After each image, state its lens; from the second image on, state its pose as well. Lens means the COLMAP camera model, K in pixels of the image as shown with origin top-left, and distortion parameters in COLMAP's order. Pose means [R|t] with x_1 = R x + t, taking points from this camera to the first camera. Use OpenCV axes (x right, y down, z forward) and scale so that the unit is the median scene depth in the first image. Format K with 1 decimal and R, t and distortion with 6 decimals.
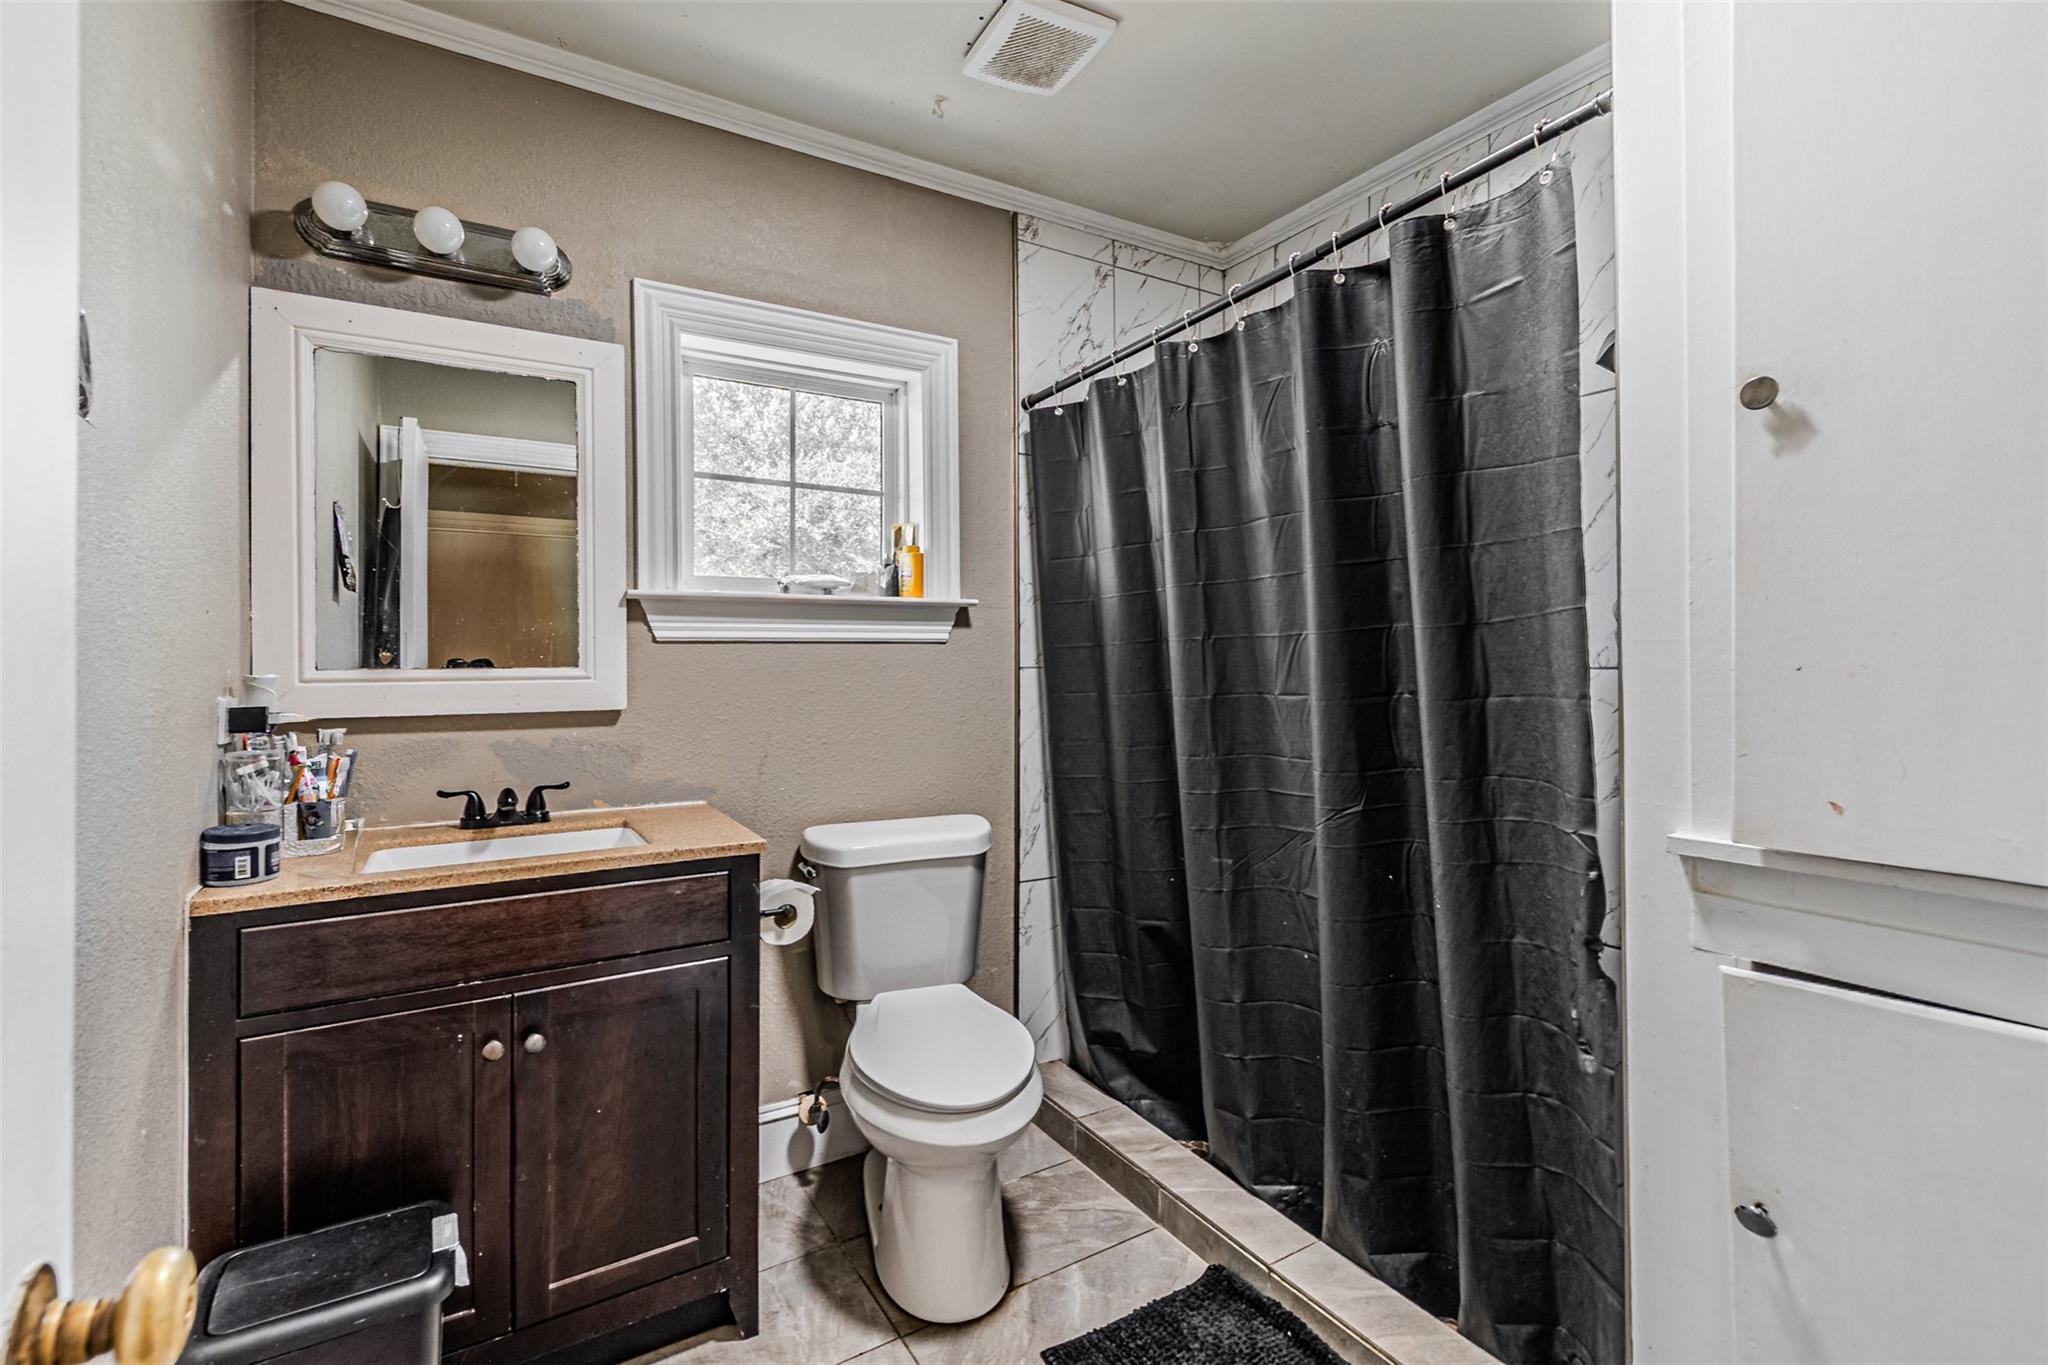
lens RADIAL K [[902.1, 0, 1018.7], [0, 902.1, 670.7], [0, 0, 1]] dist [0.009823, -0.002420]
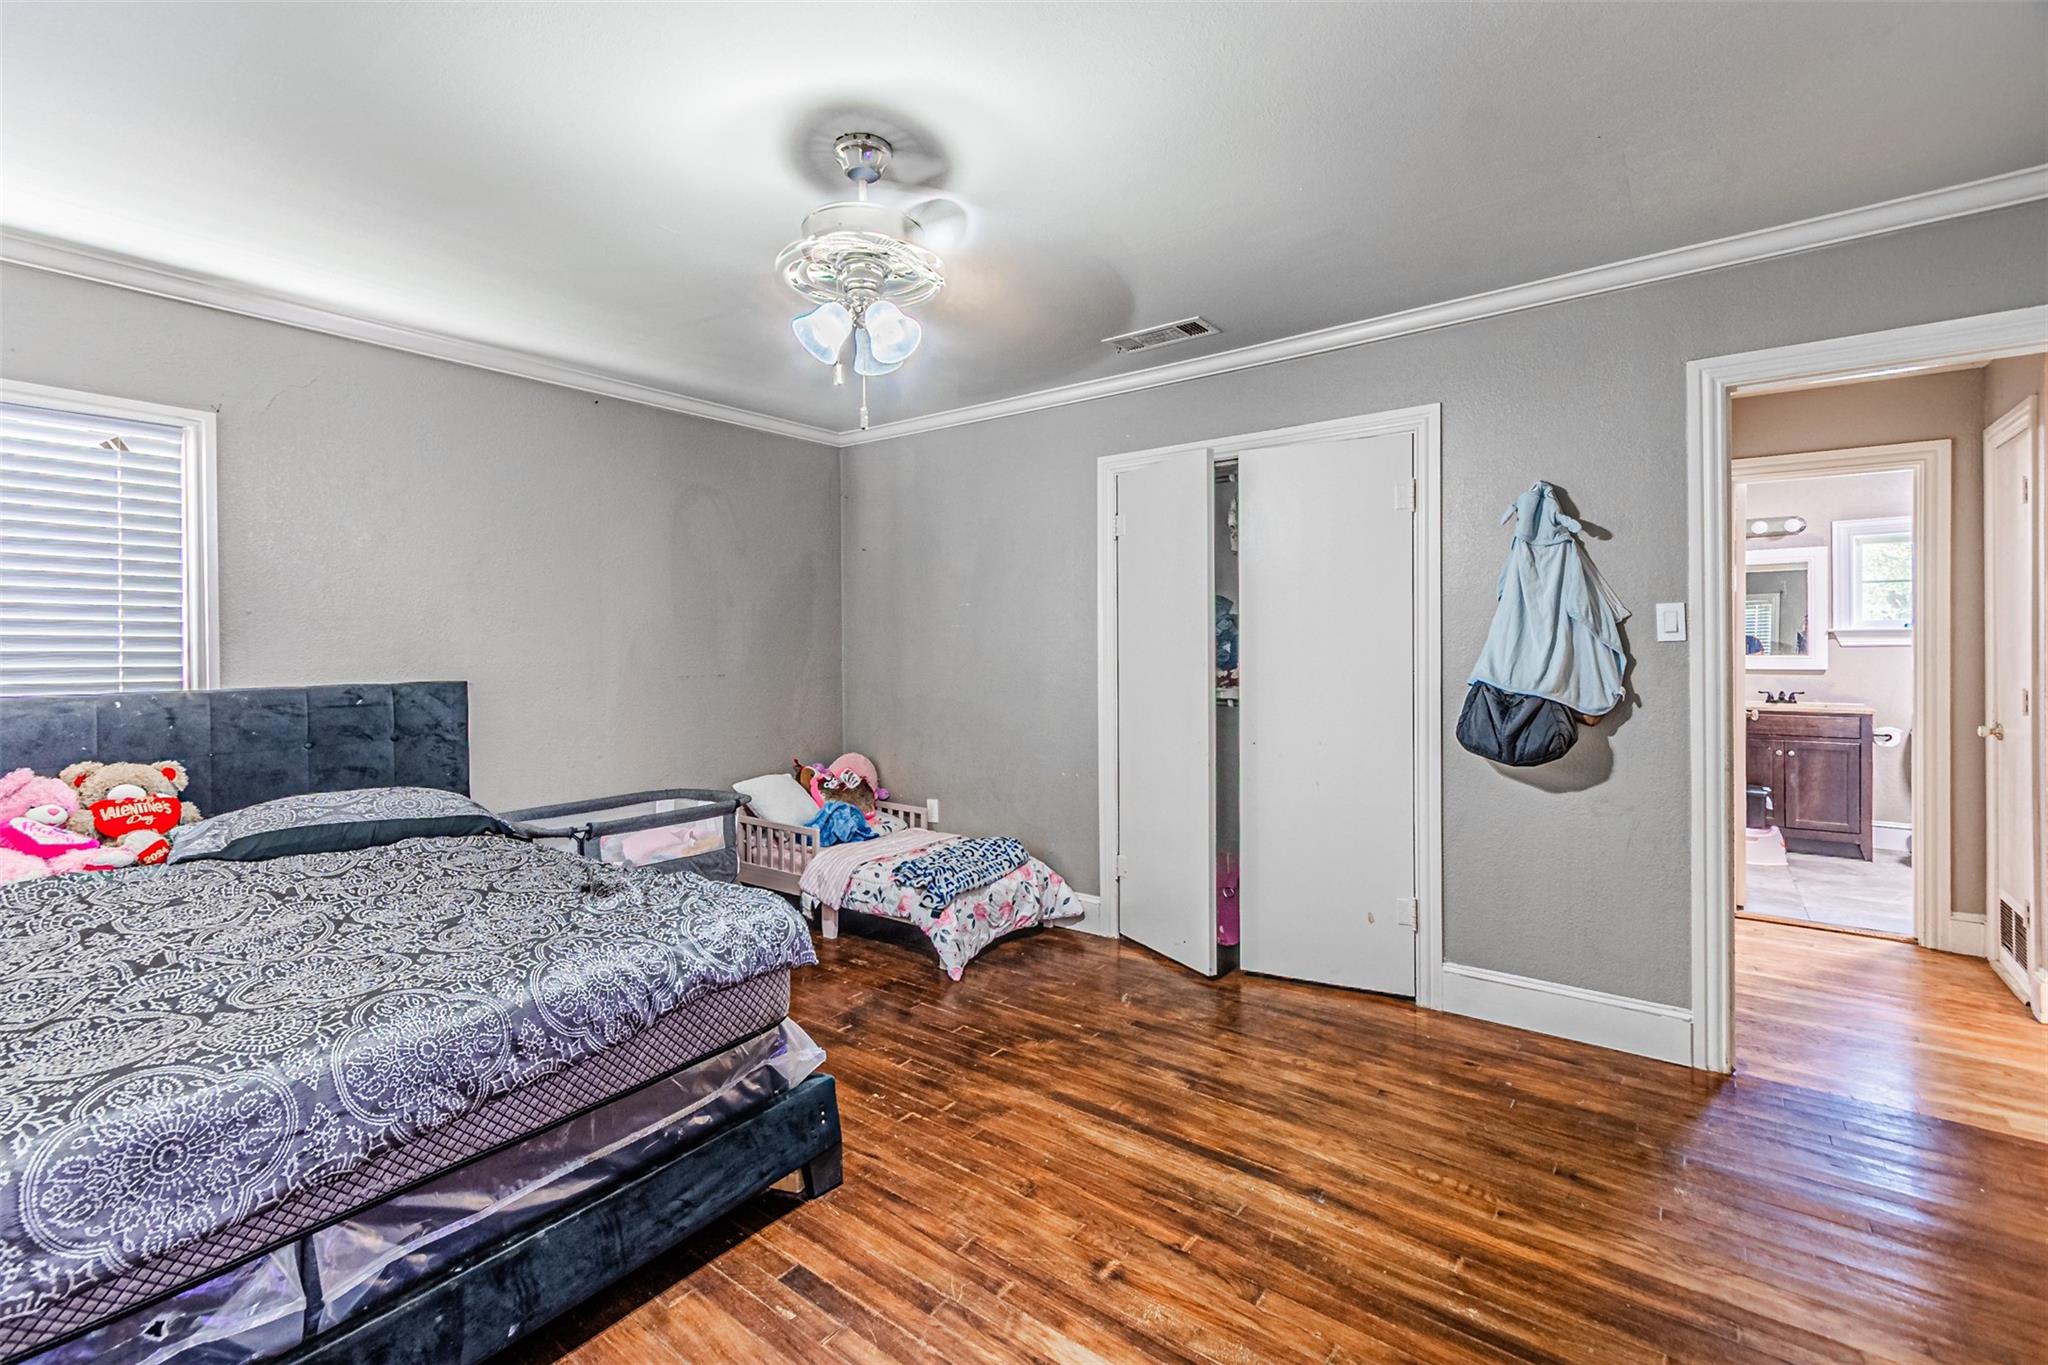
lens RADIAL K [[902.1, 0, 986.7], [0, 902.1, 645.6], [0, 0, 1]] dist [0.009823, -0.002420]
pose [[0.345264, 0.005705, -0.938488, 1.500479], [0.008604, 0.999920, 0.009244, -0.091524], [0.938466, -0.011267, 0.345187, -2.788961]]
